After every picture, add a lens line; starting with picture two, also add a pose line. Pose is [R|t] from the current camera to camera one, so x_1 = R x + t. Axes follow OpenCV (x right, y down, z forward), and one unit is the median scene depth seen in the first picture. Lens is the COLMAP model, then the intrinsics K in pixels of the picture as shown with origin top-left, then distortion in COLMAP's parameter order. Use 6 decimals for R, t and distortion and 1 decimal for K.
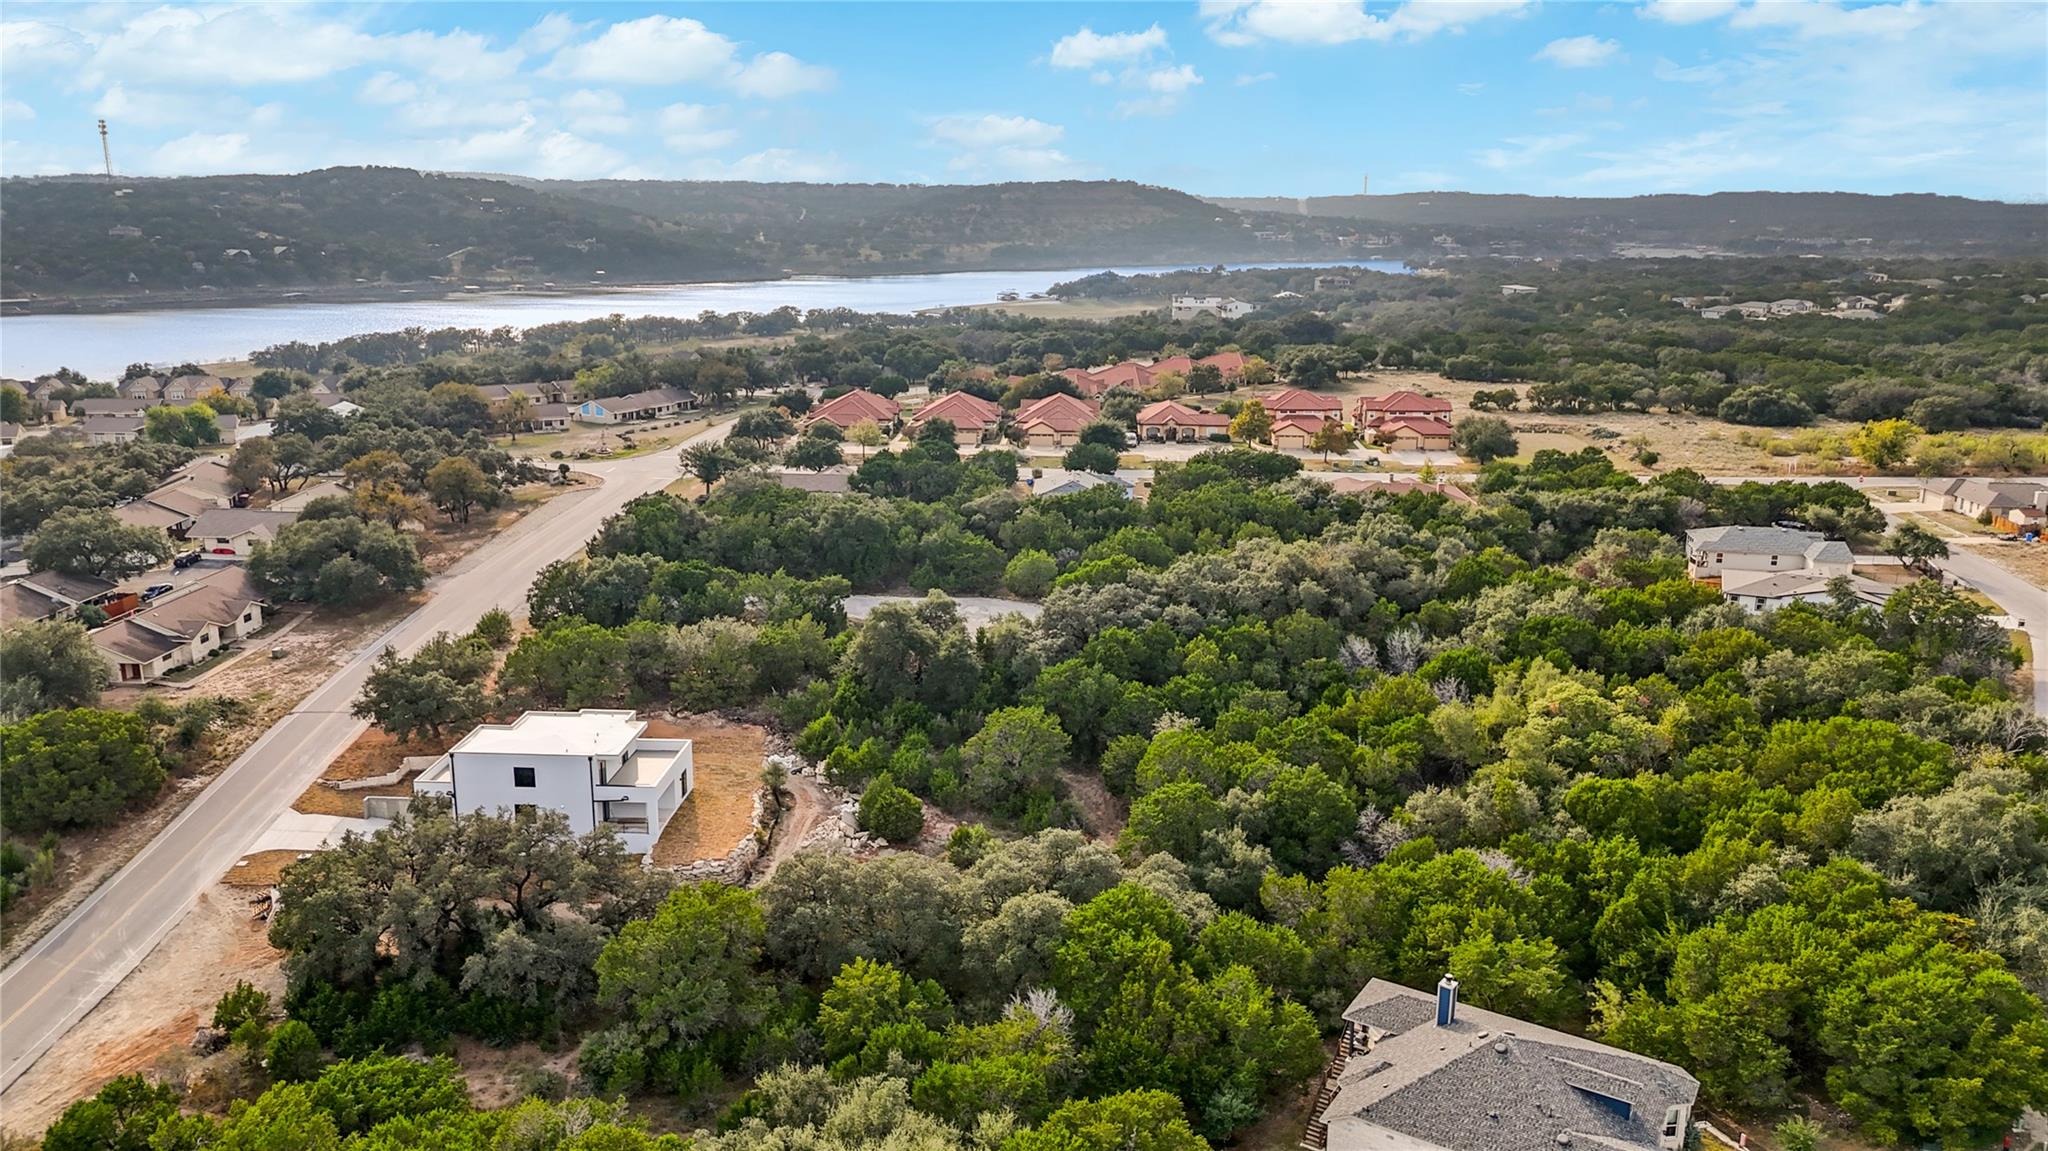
lens RADIAL K [[1501.0, 0, 1025.3], [0, 1501.0, 526.8], [0, 0, 1]] dist [0.076480, -0.064567]
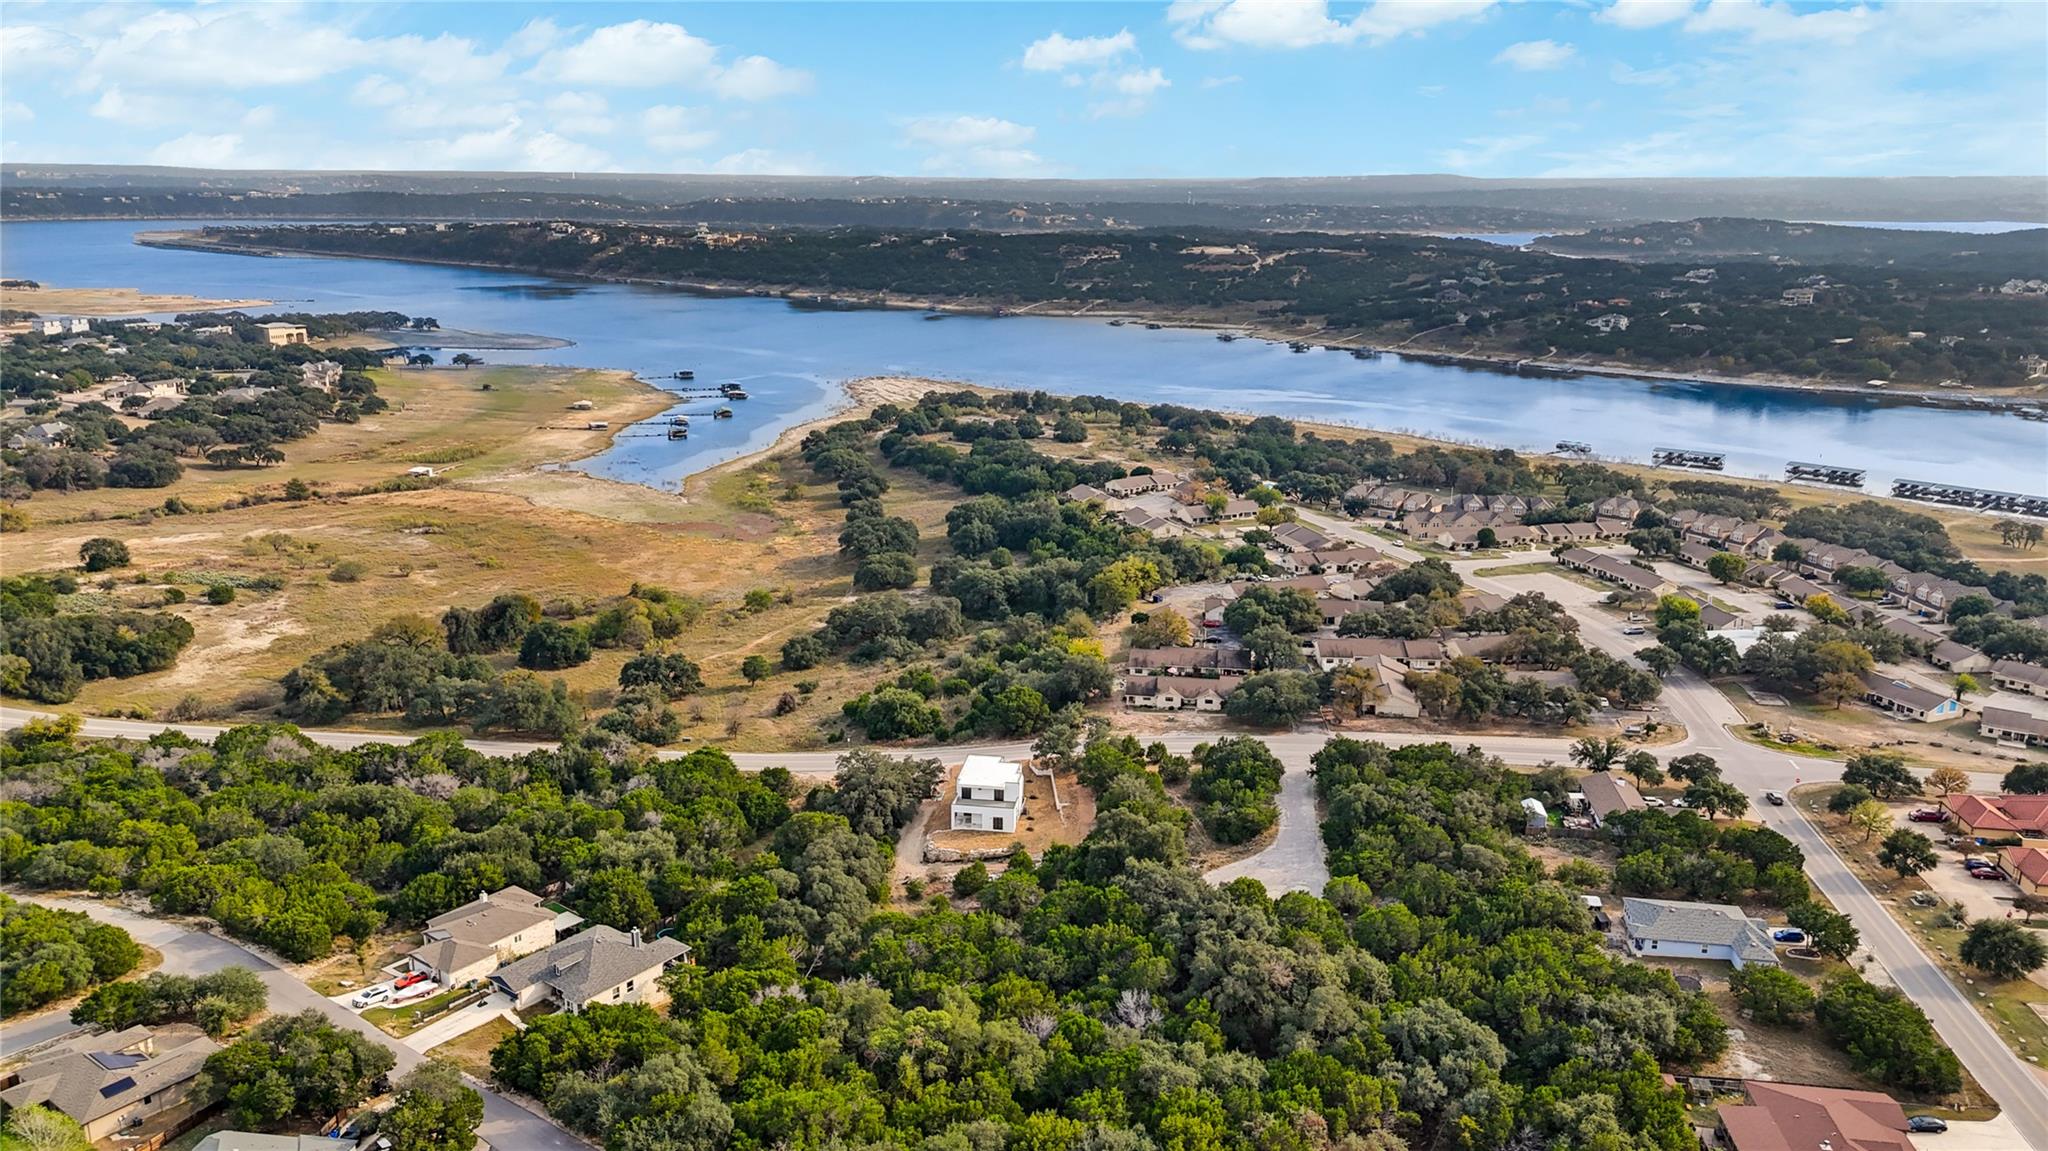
lens RADIAL K [[1489.4, 0, 1002.4], [0, 1489.4, 575.4], [0, 0, 1]] dist [0.073213, -0.061030]
pose [[-0.096248, 0.244983, -0.964738, 1.454473], [-0.221176, 0.939742, 0.260701, -0.595155], [0.970473, 0.238469, -0.036264, 0.932046]]
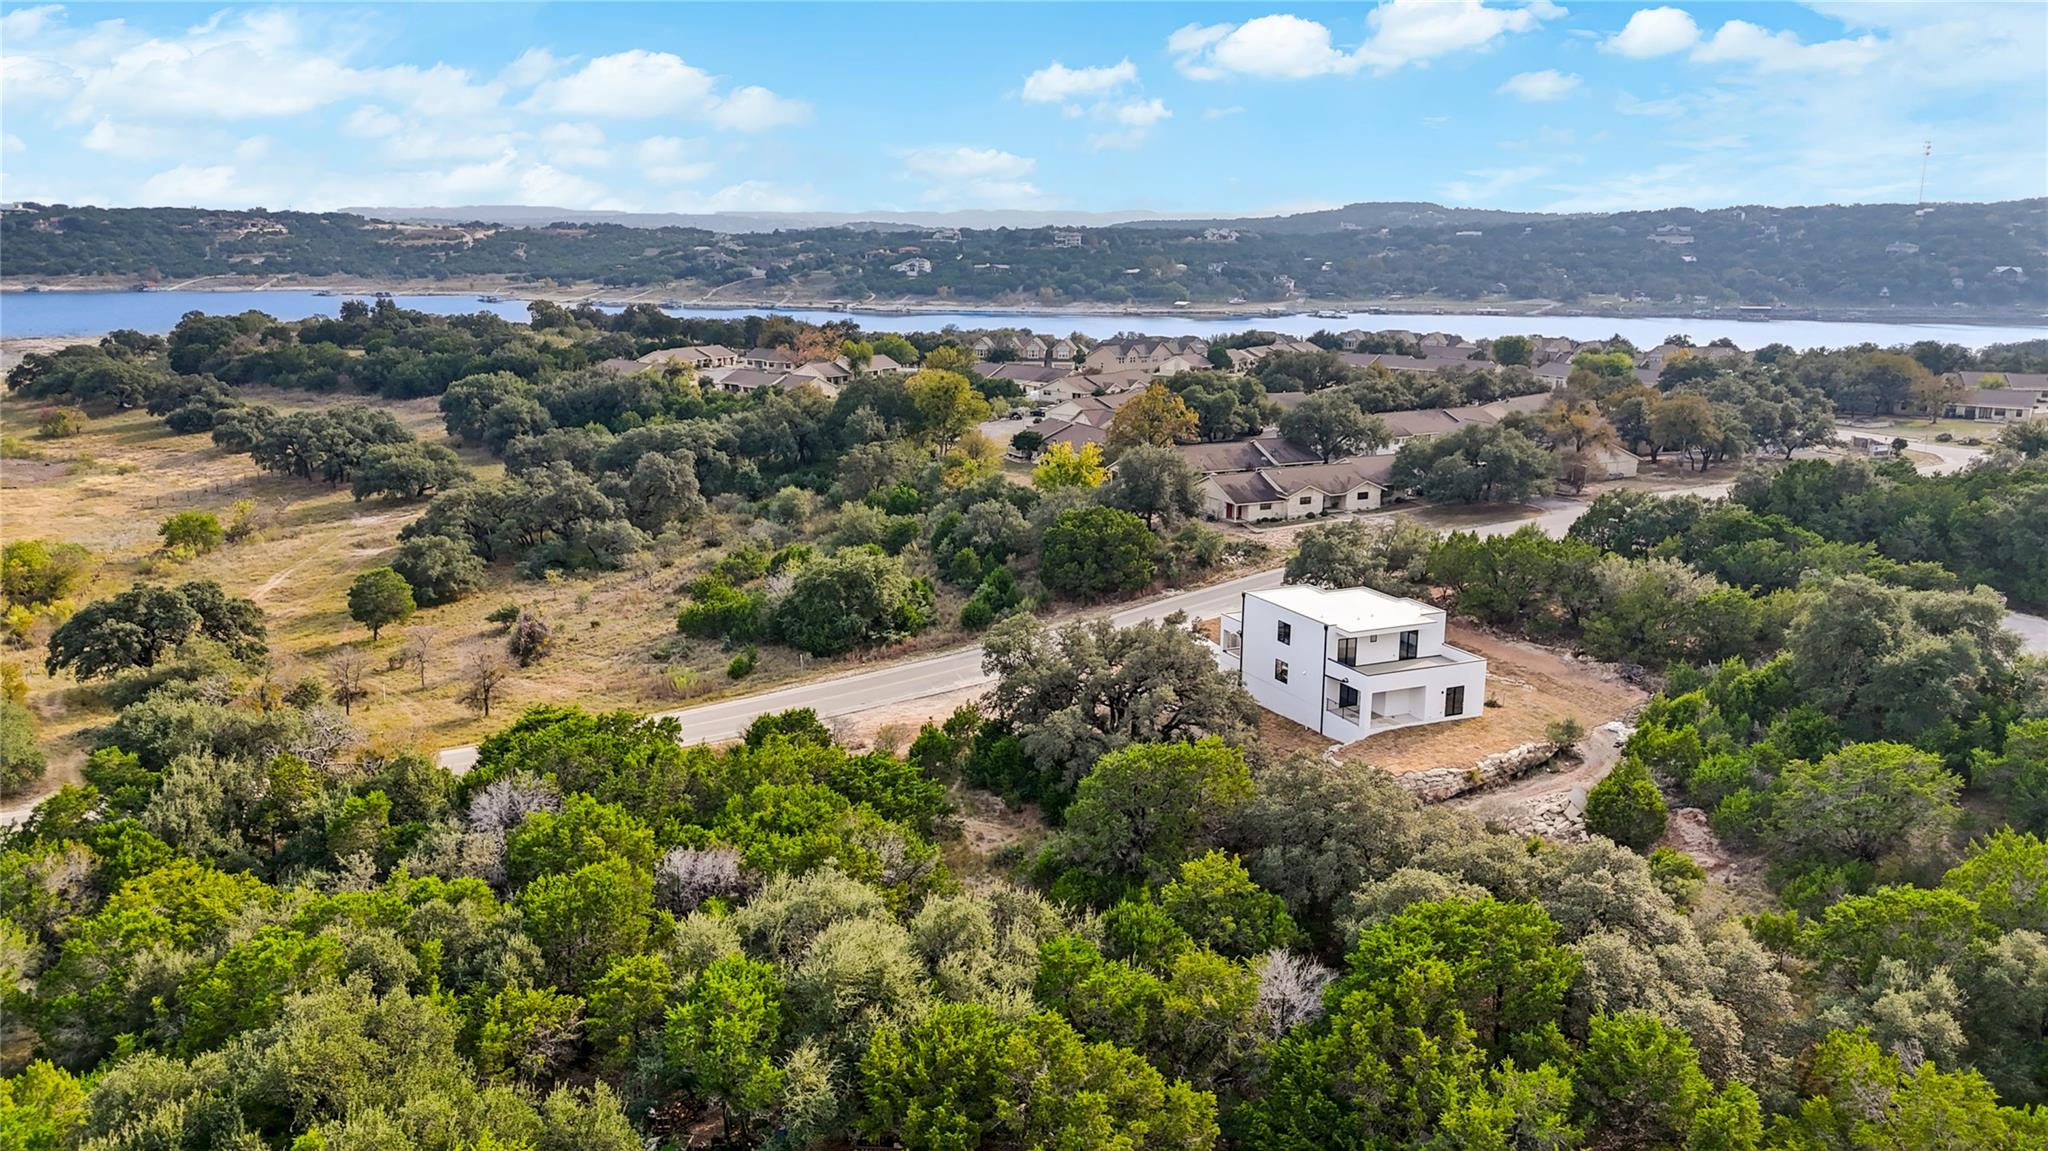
lens RADIAL K [[1525.6, 0, 1017.7], [0, 1525.6, 536.8], [0, 0, 1]] dist [0.082789, -0.096751]
pose [[0.461890, 0.168648, -0.870756, 0.375054], [-0.187406, 0.978147, 0.090039, 0.043389], [0.866912, 0.121597, 0.483402, 0.328118]]
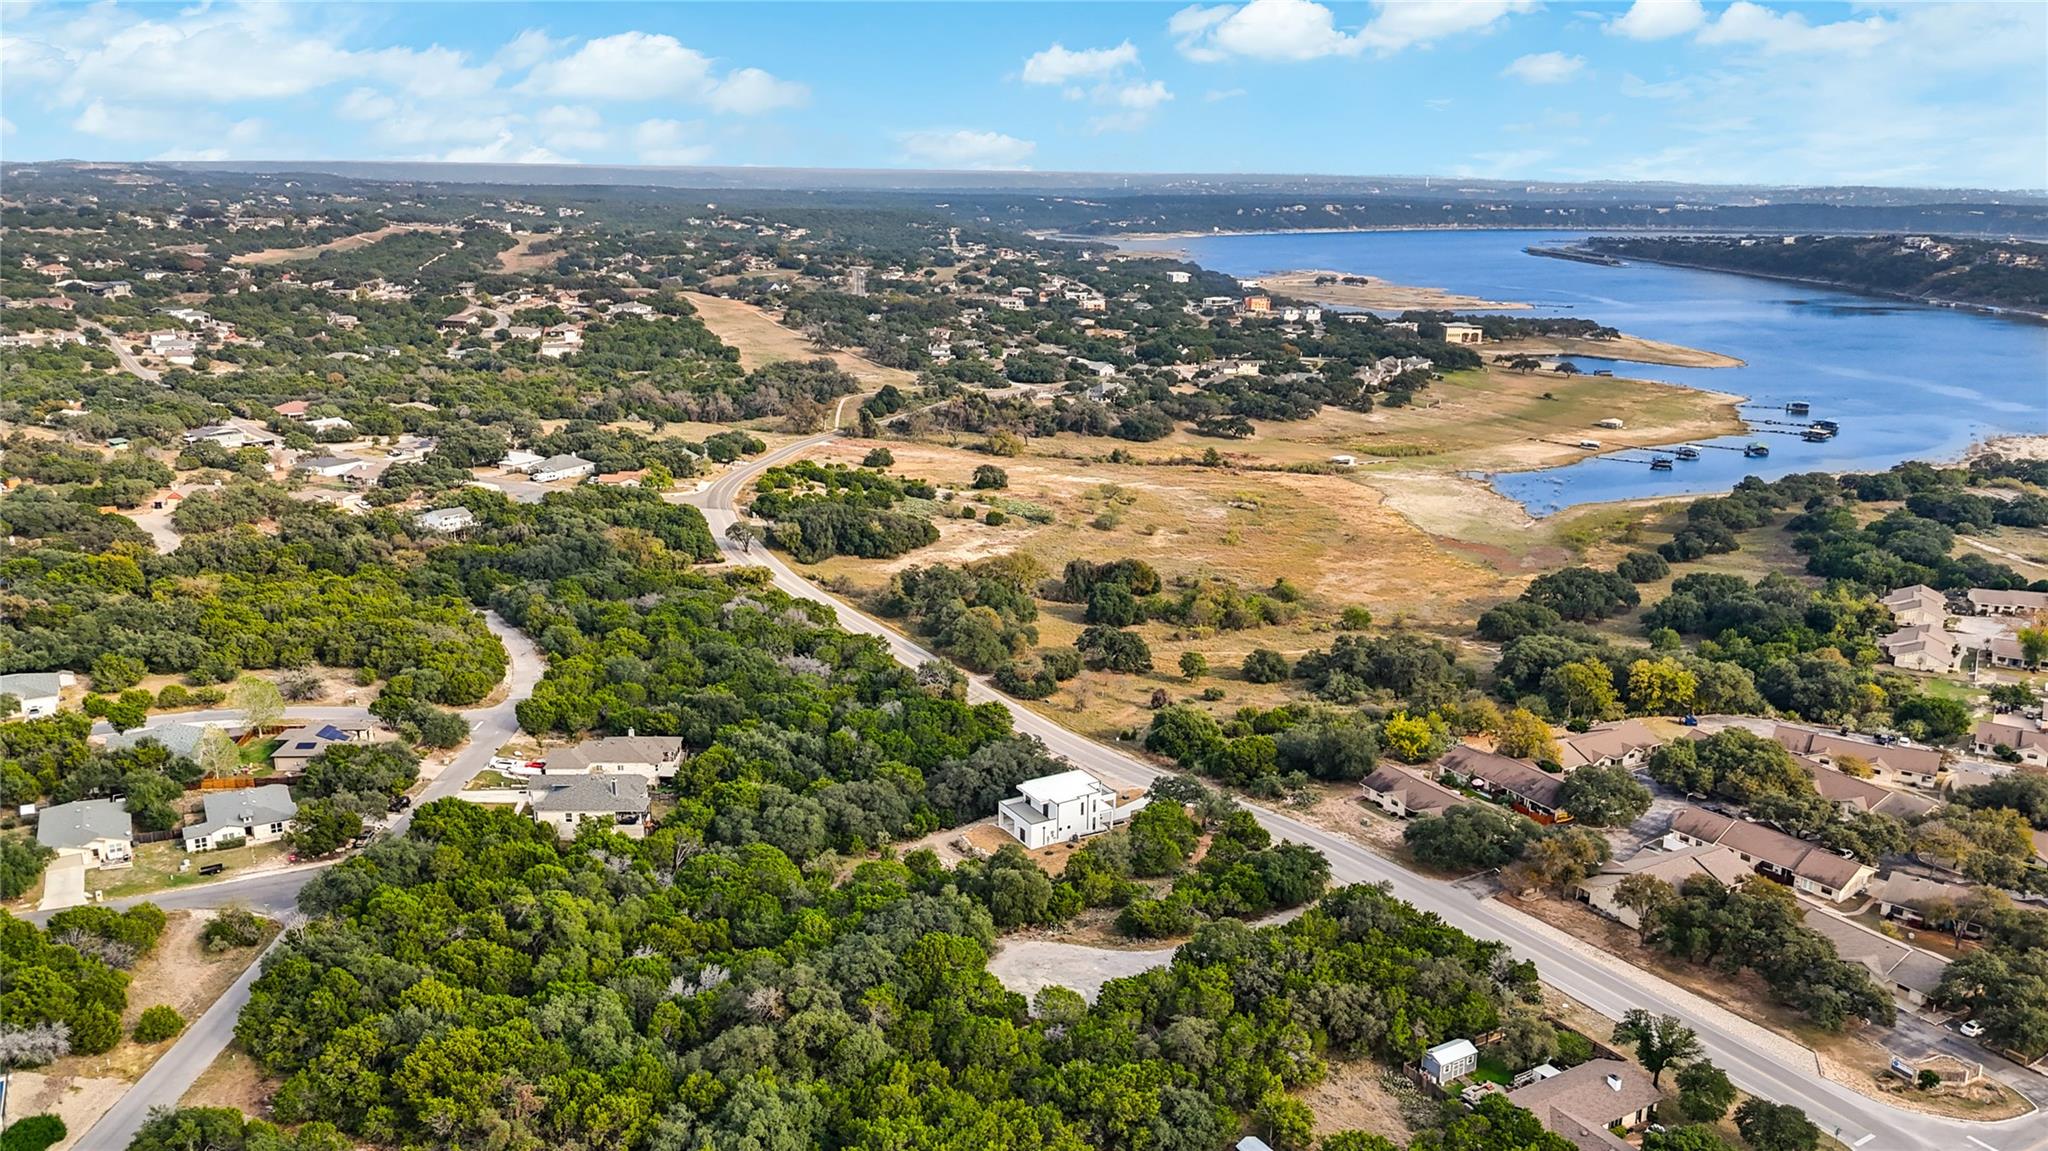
lens RADIAL K [[1501.0, 0, 1025.3], [0, 1501.0, 526.8], [0, 0, 1]] dist [0.076480, -0.064567]
pose [[-0.837146, 0.106610, -0.536489, 0.694997], [-0.132728, 0.911914, 0.388325, -0.860562], [0.530631, 0.396291, -0.749255, 2.119064]]
